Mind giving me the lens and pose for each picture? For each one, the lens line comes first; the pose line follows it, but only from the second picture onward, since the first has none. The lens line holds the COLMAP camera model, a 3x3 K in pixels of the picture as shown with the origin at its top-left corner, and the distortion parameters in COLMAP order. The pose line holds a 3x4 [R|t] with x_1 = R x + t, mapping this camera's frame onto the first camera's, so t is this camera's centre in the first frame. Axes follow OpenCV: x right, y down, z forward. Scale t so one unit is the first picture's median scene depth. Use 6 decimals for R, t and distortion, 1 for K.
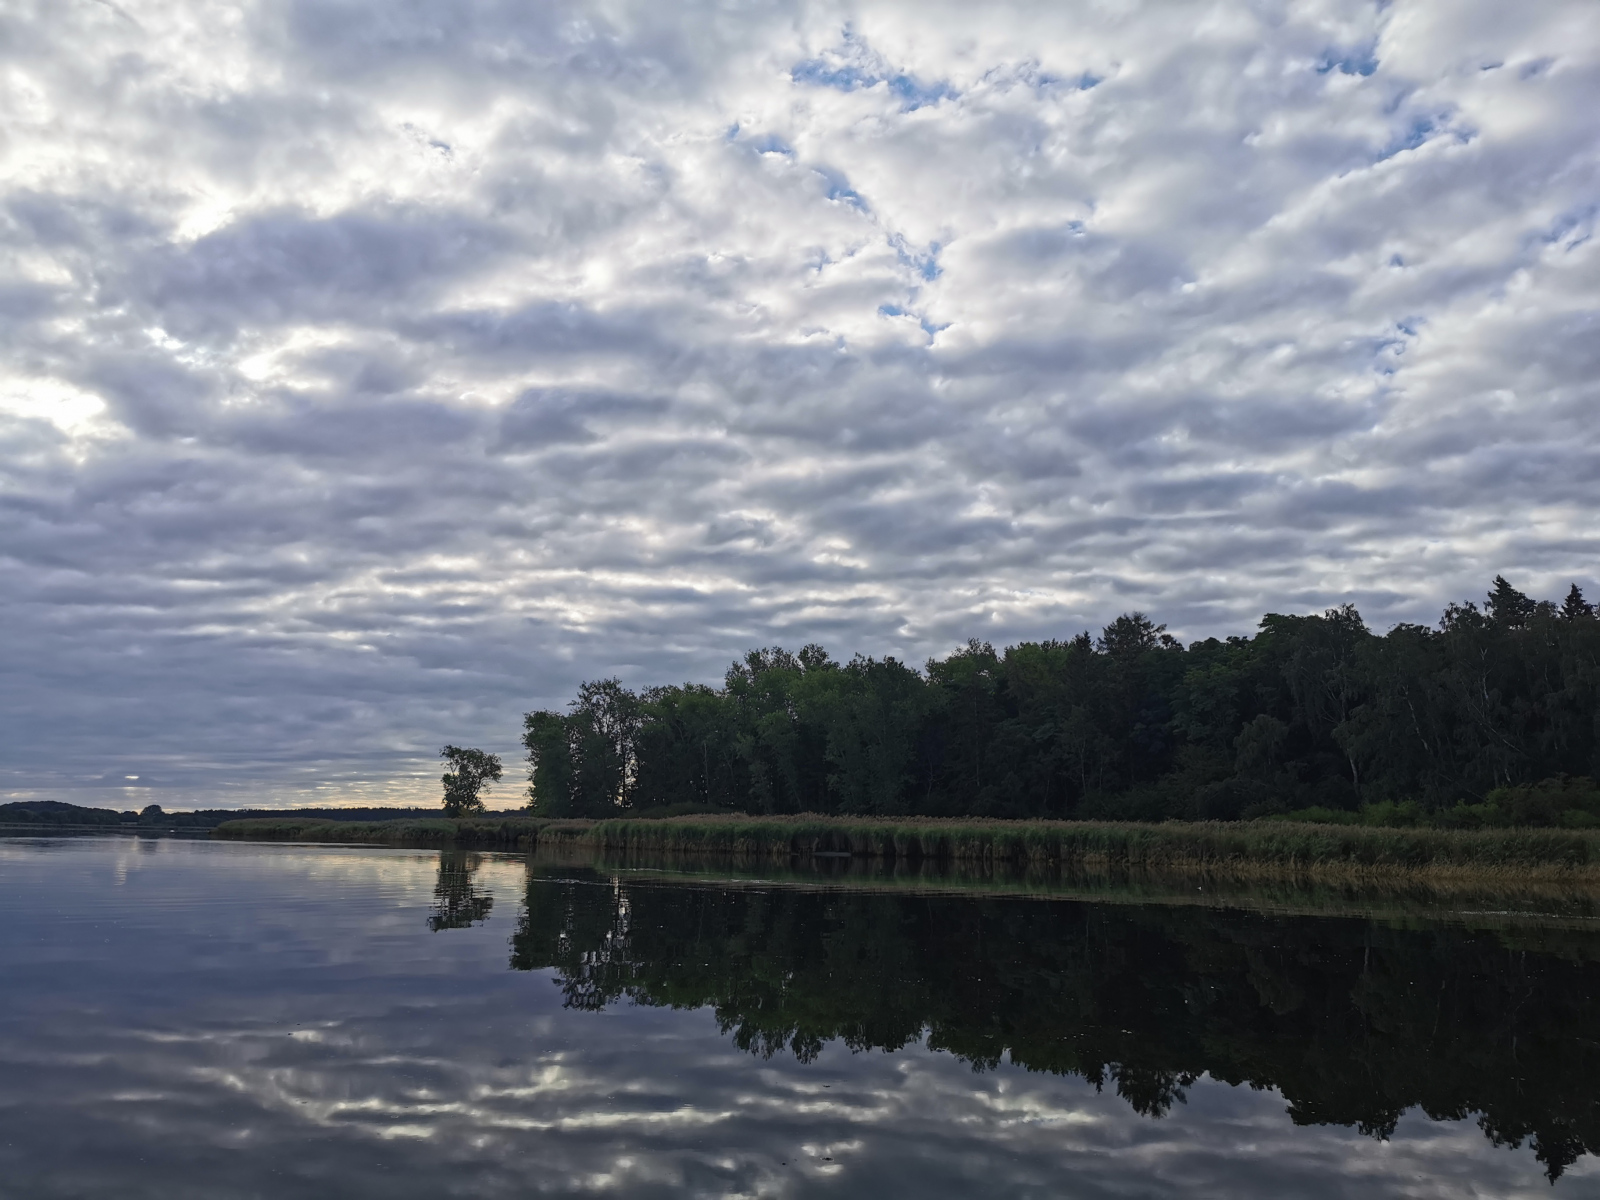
lens RADIAL K [[1274.7, 0, 800.0], [0, 1274.7, 600.0], [0, 0, 1]] dist [0.078452, -0.094643]
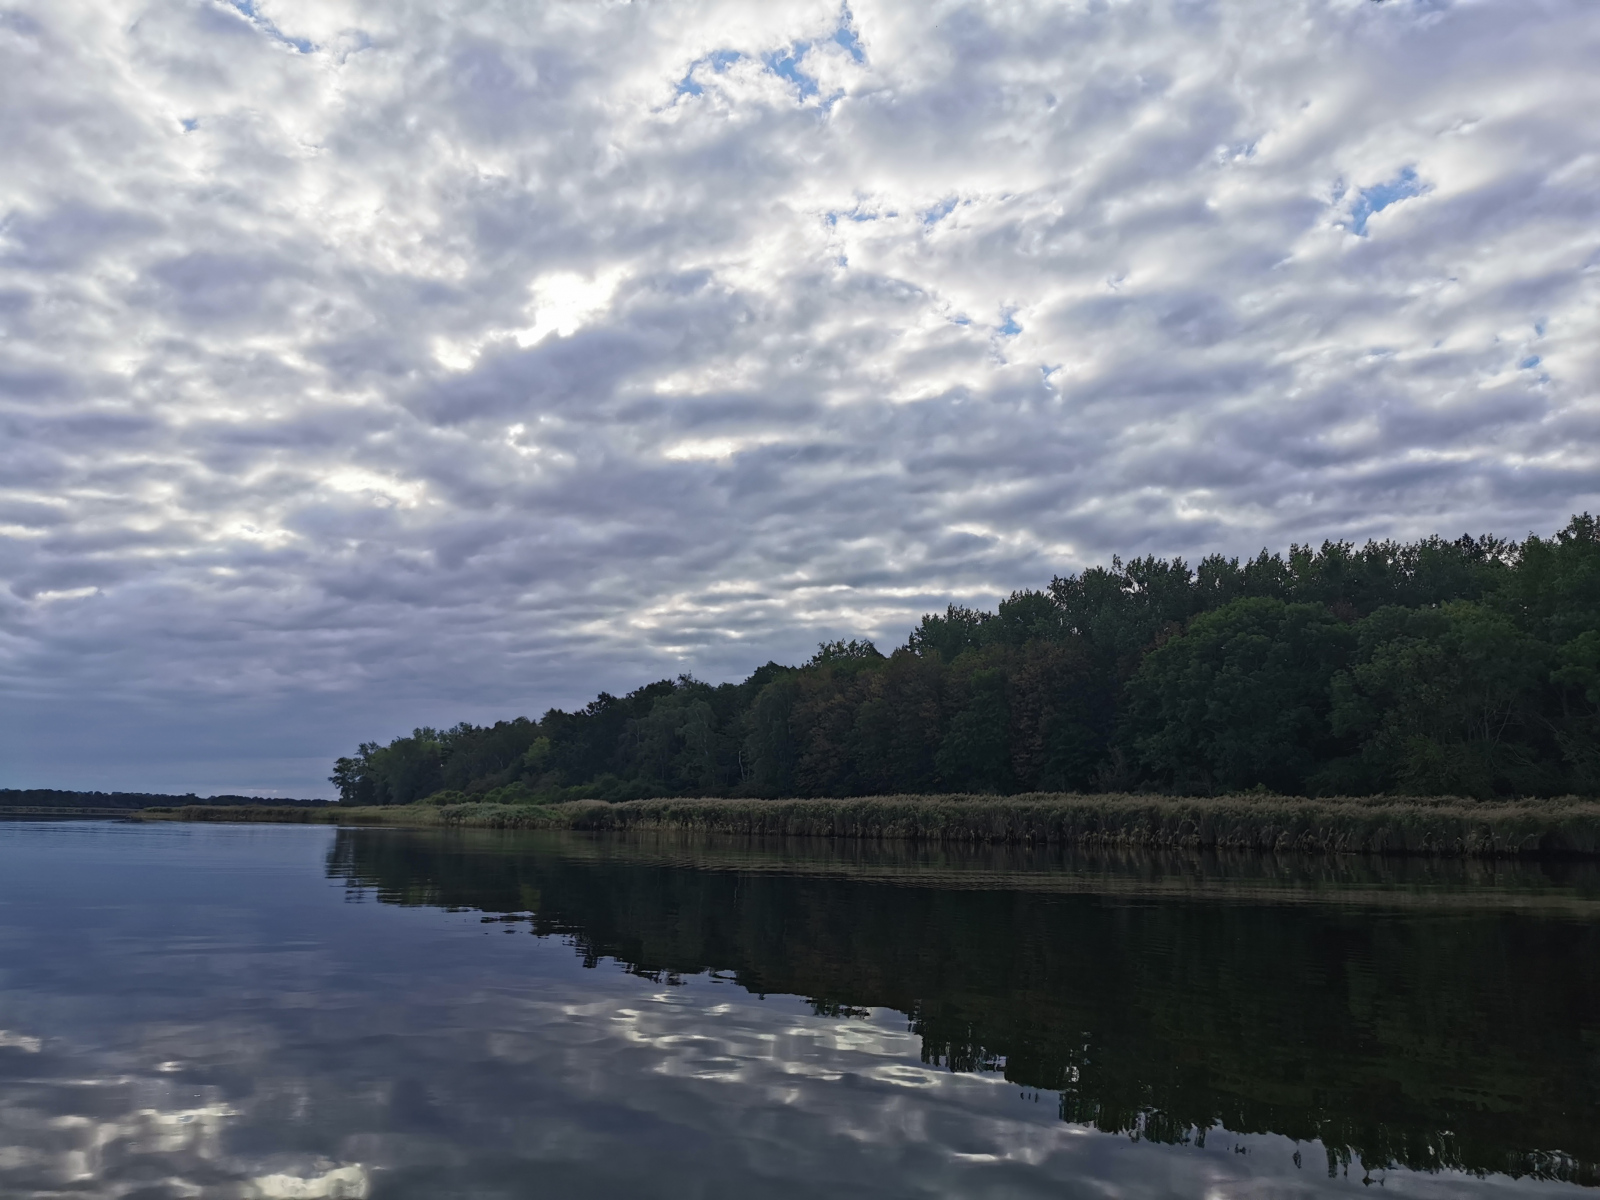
lens RADIAL K [[1274.4, 0, 800.0], [0, 1274.4, 600.0], [0, 0, 1]] dist [0.057237, -0.094834]
pose [[0.956305, -0.045216, -0.288854, 0.189139], [0.047105, 0.998890, -0.000413, -0.020744], [0.288552, -0.013212, 0.957373, -0.127081]]
